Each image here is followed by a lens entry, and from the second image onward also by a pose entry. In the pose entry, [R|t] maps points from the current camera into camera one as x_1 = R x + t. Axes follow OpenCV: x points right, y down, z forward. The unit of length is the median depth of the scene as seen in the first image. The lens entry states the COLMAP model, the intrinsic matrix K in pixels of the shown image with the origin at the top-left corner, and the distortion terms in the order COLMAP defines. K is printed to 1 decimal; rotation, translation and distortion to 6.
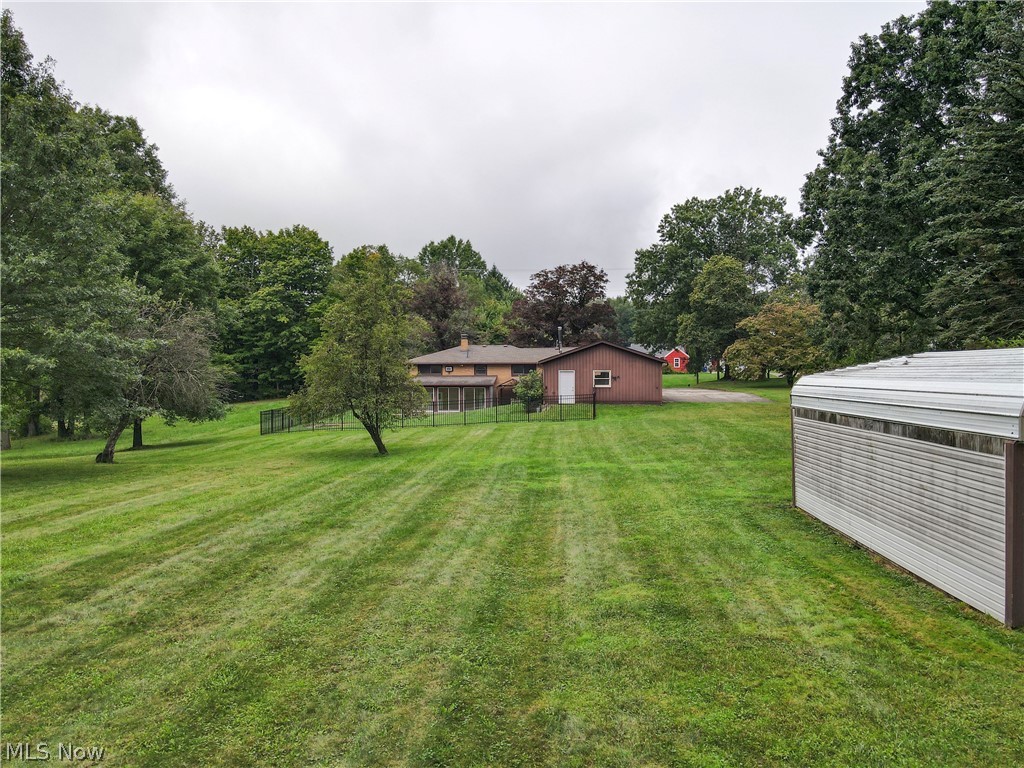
lens RADIAL K [[750.6, 0, 507.5], [0, 750.6, 378.1], [0, 0, 1]] dist [-0.005559, 0.039682]
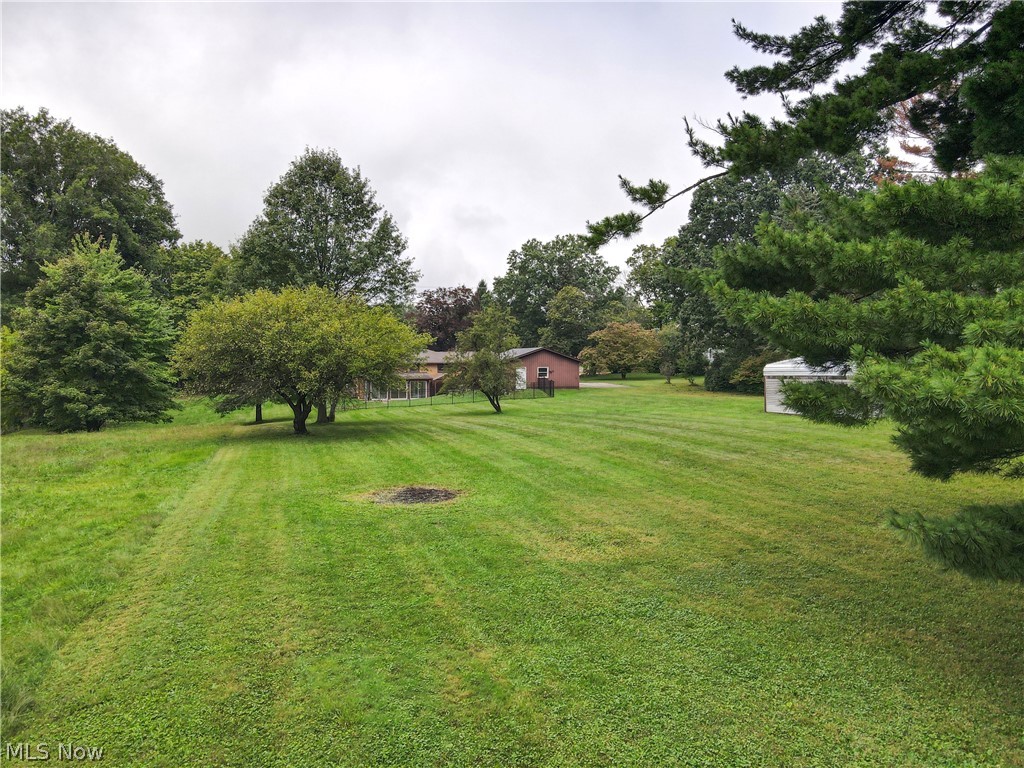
lens RADIAL K [[750.6, 0, 507.5], [0, 750.6, 378.1], [0, 0, 1]] dist [-0.005559, 0.039682]
pose [[0.933162, -0.007221, 0.359384, -0.386822], [0.008650, 0.999960, -0.002369, 0.011811], [-0.359353, 0.005319, 0.933187, -0.312485]]
